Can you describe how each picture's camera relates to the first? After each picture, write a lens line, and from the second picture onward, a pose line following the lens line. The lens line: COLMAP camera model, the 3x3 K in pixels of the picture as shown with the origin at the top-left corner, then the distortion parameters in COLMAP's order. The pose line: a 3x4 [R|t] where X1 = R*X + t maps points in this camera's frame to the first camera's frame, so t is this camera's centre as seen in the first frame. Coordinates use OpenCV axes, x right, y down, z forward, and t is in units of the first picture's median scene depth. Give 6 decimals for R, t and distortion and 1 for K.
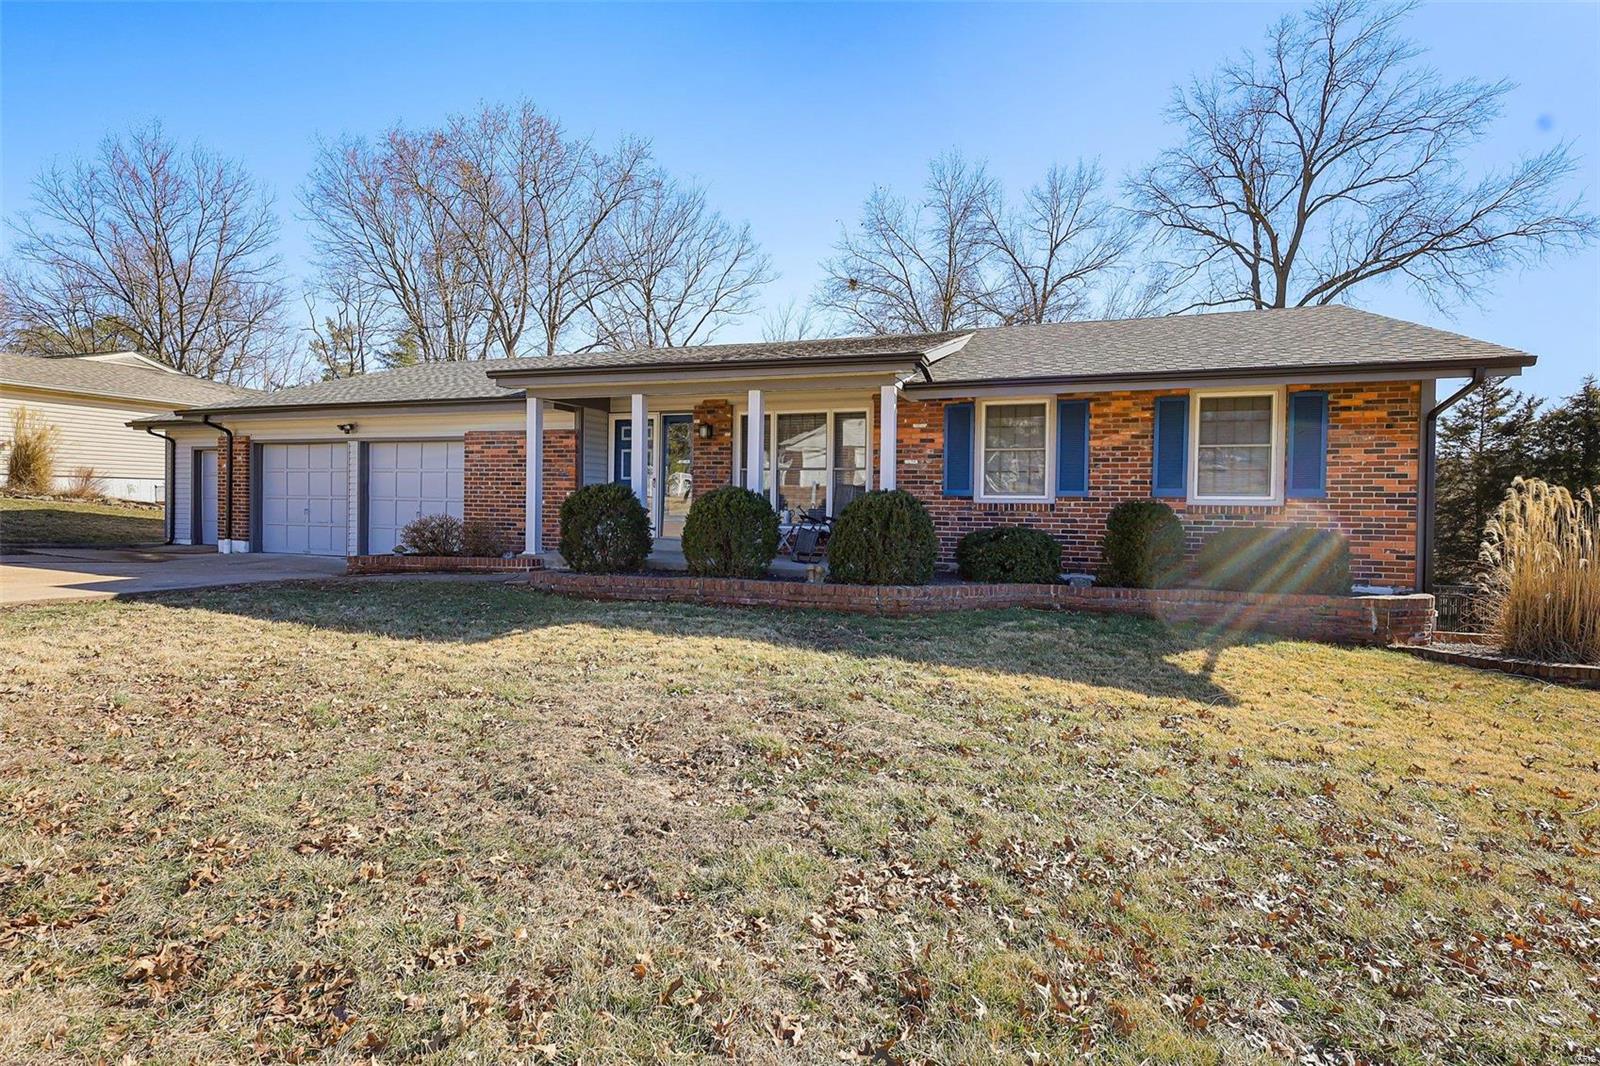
lens RADIAL K [[767.2, 0, 795.3], [0, 767.2, 543.8], [0, 0, 1]] dist [0.011410, -0.000260]
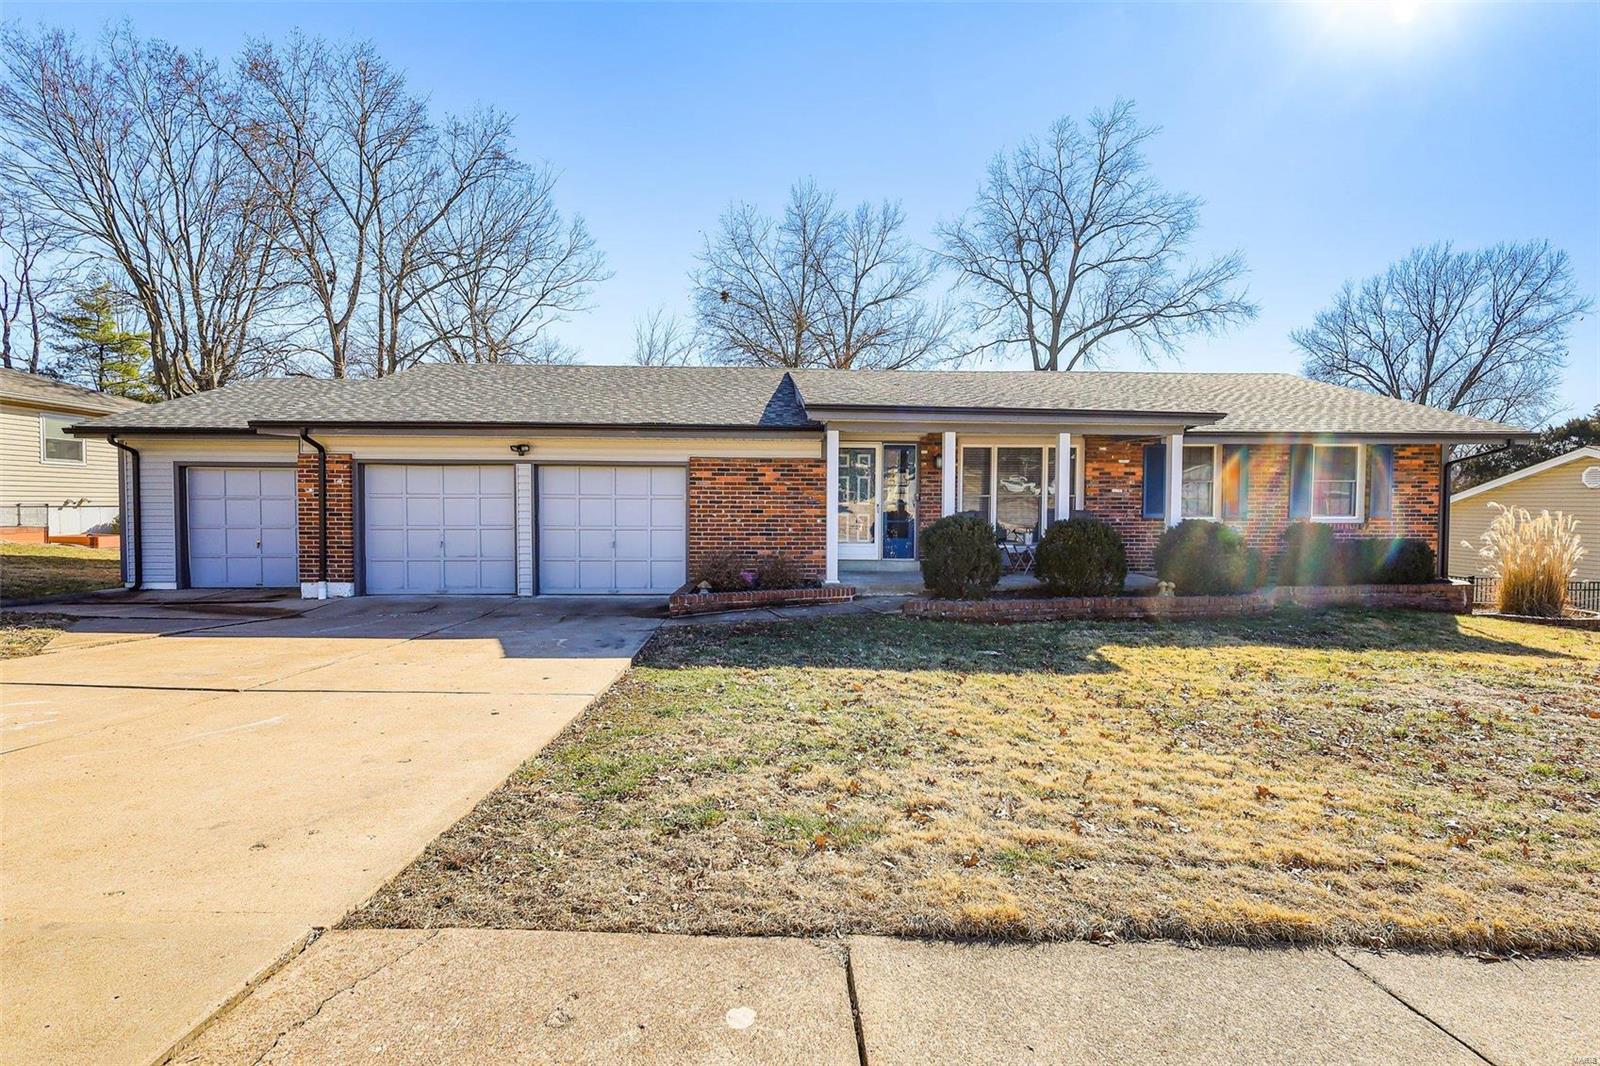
lens RADIAL K [[767.2, 0, 795.3], [0, 767.2, 543.8], [0, 0, 1]] dist [0.011410, -0.000260]
pose [[0.916773, -0.032393, 0.398092, -0.602019], [0.030914, 0.999471, 0.010135, -0.038136], [-0.398210, 0.003015, 0.917289, 0.063655]]
